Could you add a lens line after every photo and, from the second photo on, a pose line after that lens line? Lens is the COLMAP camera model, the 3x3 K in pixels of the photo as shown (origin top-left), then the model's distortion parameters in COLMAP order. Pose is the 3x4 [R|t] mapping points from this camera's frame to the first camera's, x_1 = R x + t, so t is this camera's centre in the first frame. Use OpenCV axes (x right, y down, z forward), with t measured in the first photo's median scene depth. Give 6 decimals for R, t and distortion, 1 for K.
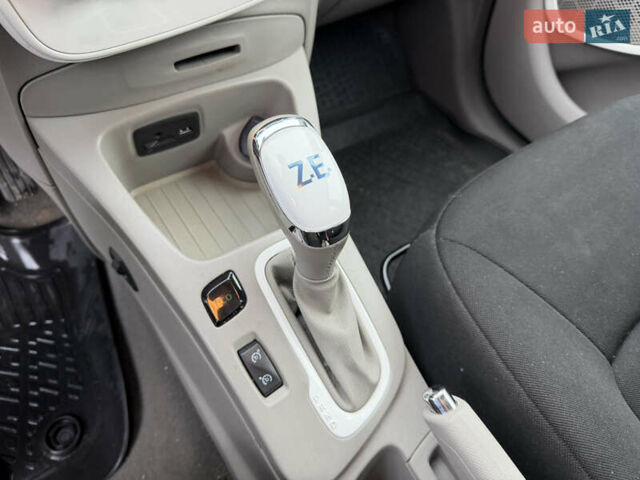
lens RADIAL K [[439.7, 0, 321.2], [0, 439.7, 238.3], [0, 0, 1]] dist [0.012857, -0.015969]
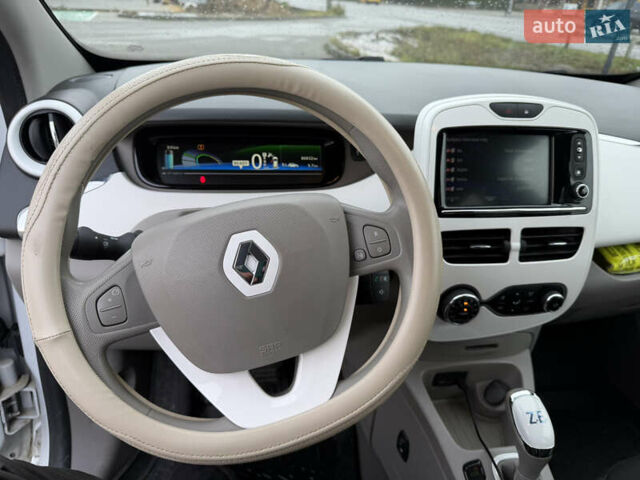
lens RADIAL K [[439.7, 0, 322.2], [0, 439.7, 243.3], [0, 0, 1]] dist [0.012857, -0.015969]
pose [[0.914020, 0.109539, -0.390600, -0.229365], [-0.281488, 0.864591, -0.416229, 0.299556], [0.292116, 0.490390, 0.821088, -1.490906]]
